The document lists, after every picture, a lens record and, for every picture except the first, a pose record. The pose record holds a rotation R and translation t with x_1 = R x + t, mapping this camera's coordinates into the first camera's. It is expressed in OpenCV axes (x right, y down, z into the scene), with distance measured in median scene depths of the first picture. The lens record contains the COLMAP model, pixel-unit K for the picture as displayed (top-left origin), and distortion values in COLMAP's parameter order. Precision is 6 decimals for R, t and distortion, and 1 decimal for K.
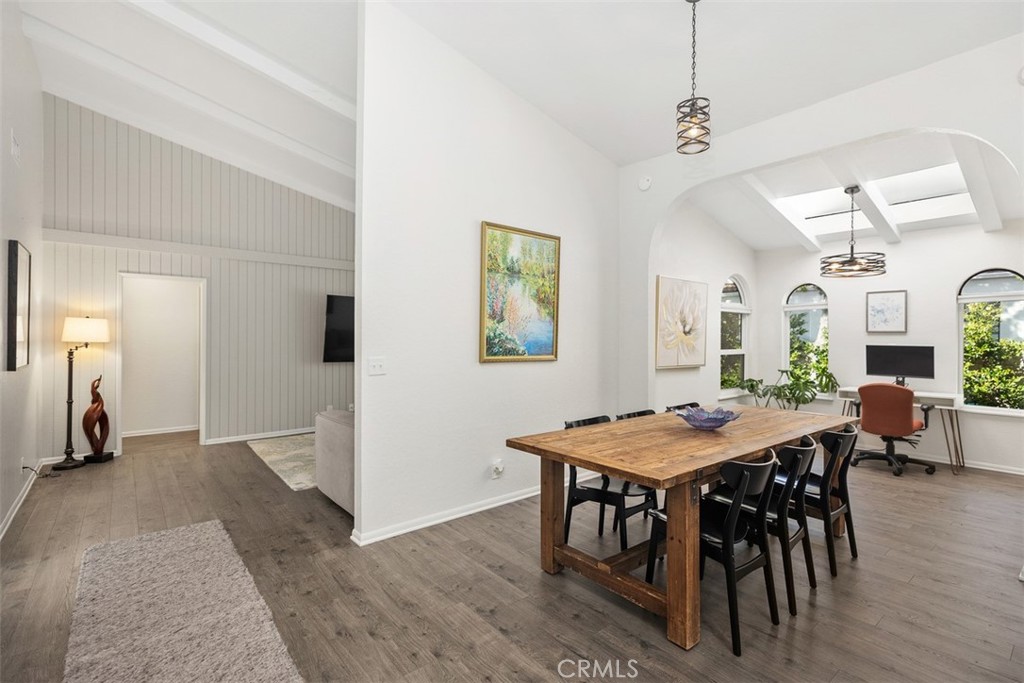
lens RADIAL K [[474.7, 0, 512.4], [0, 474.7, 334.8], [0, 0, 1]] dist [0.002508, 0.000682]
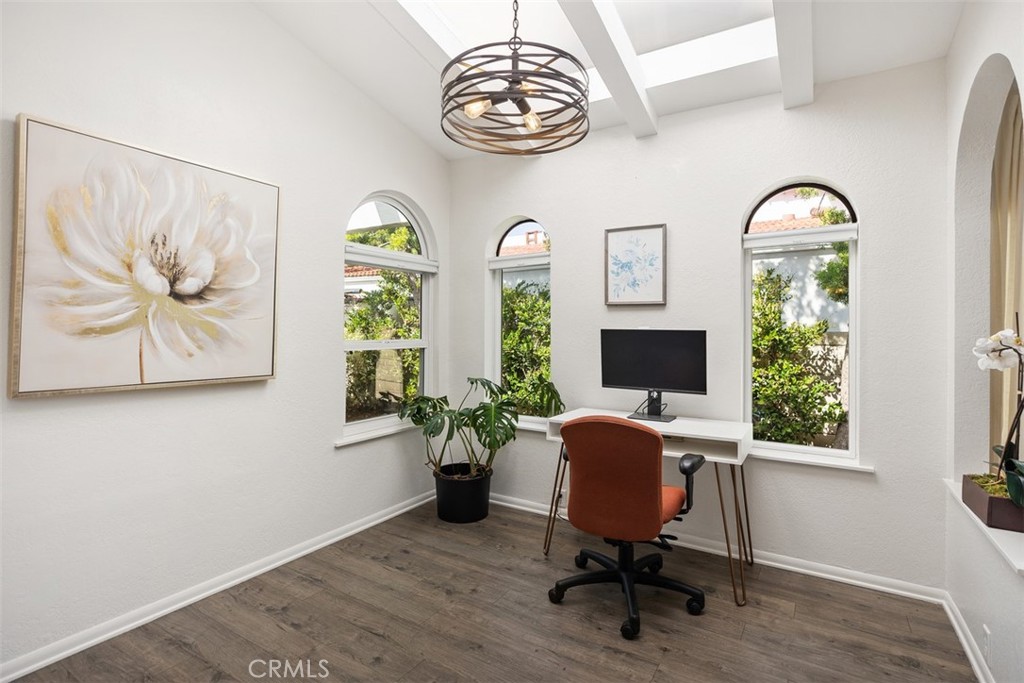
lens RADIAL K [[497.9, 0, 511.1], [0, 497.9, 321.5], [0, 0, 1]] dist [-0.001540, 0.000116]
pose [[0.947697, 0.006208, 0.319110, 0.491072], [-0.004455, 0.999971, -0.006221, 0.017529], [-0.319139, 0.004474, 0.947697, 0.532393]]
